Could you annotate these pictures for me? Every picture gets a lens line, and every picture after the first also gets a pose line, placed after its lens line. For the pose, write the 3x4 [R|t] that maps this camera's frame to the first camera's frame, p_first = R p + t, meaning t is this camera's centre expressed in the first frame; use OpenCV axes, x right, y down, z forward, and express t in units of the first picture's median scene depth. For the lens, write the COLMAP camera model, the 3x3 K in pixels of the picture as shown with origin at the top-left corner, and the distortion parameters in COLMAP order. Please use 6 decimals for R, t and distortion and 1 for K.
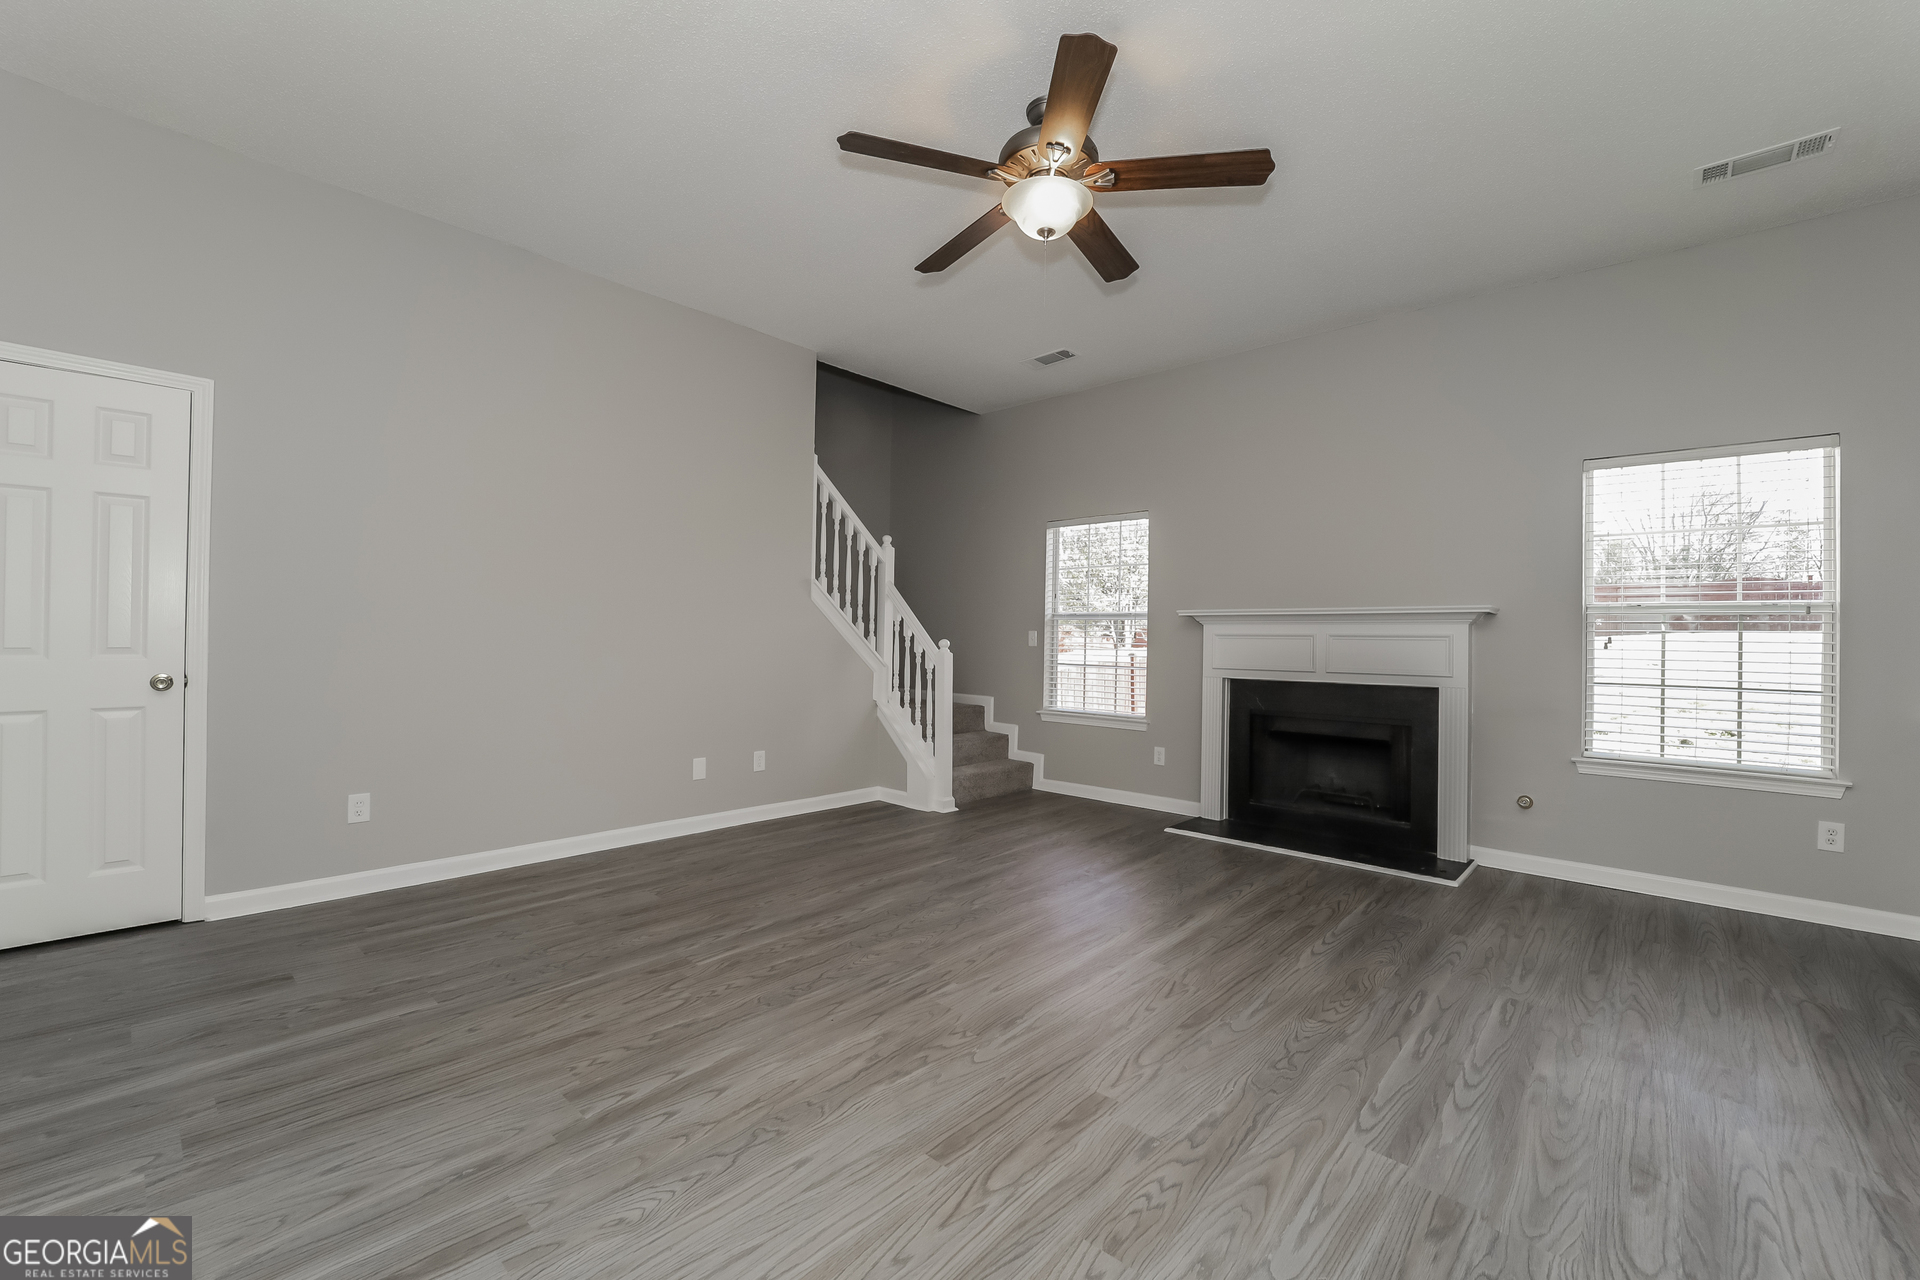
lens RADIAL K [[773.4, 0, 963.5], [0, 773.4, 631.5], [0, 0, 1]] dist [-0.014099, -0.000856]
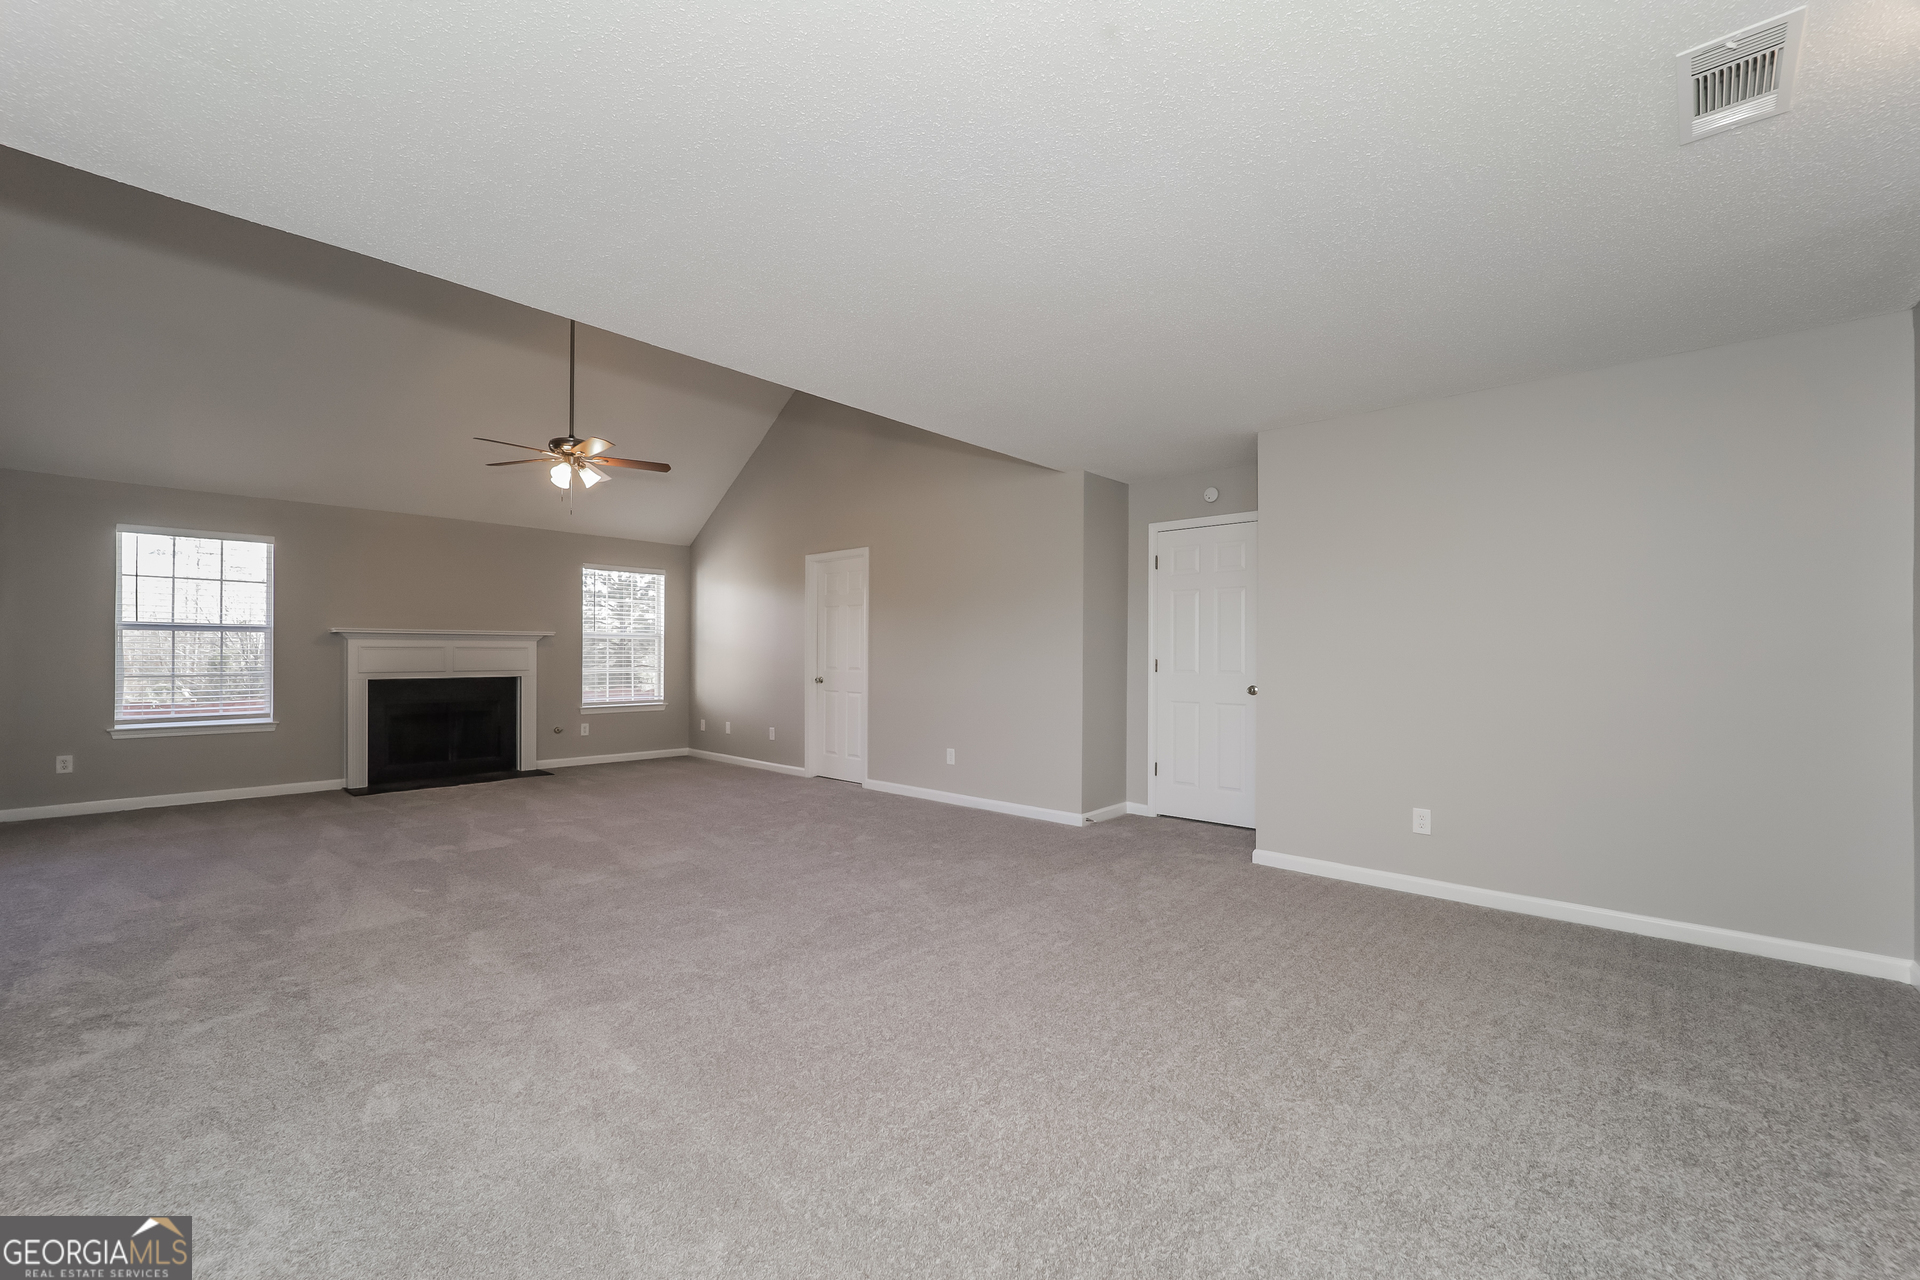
lens RADIAL K [[773.4, 0, 957.4], [0, 773.4, 649.2], [0, 0, 1]] dist [-0.014099, -0.000856]
pose [[-0.004690, -0.003754, 0.999982, -1.078427], [-0.002721, 0.999989, 0.003741, 0.001805], [-0.999985, -0.002704, -0.004701, -0.000649]]
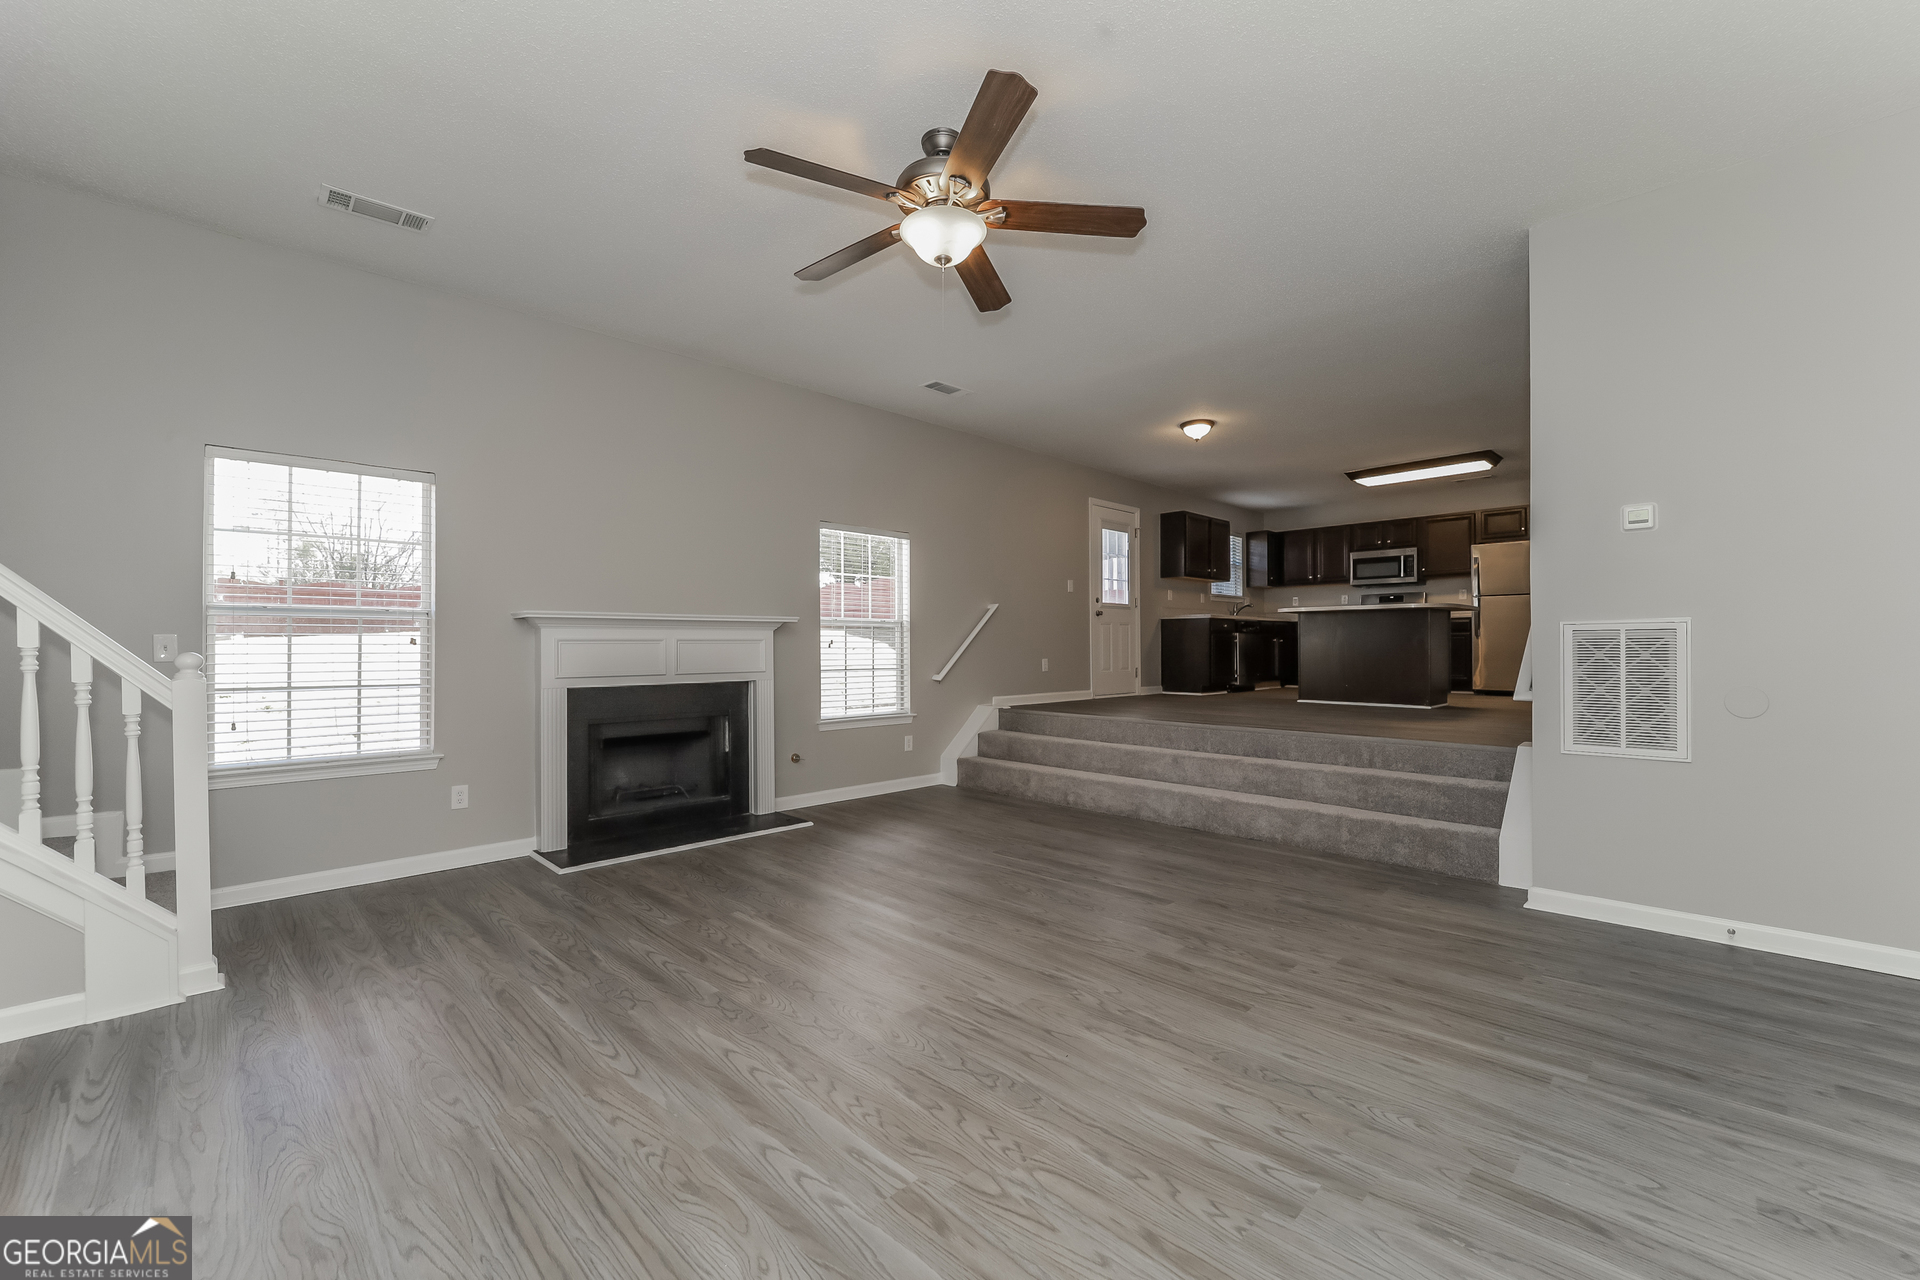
lens RADIAL K [[773.4, 0, 974.7], [0, 773.4, 644.4], [0, 0, 1]] dist [-0.014099, -0.000856]
pose [[0.052492, -0.010009, 0.998571, -0.561320], [-0.003222, 0.999943, 0.010192, 0.001964], [-0.998616, -0.003752, 0.052456, 0.547624]]
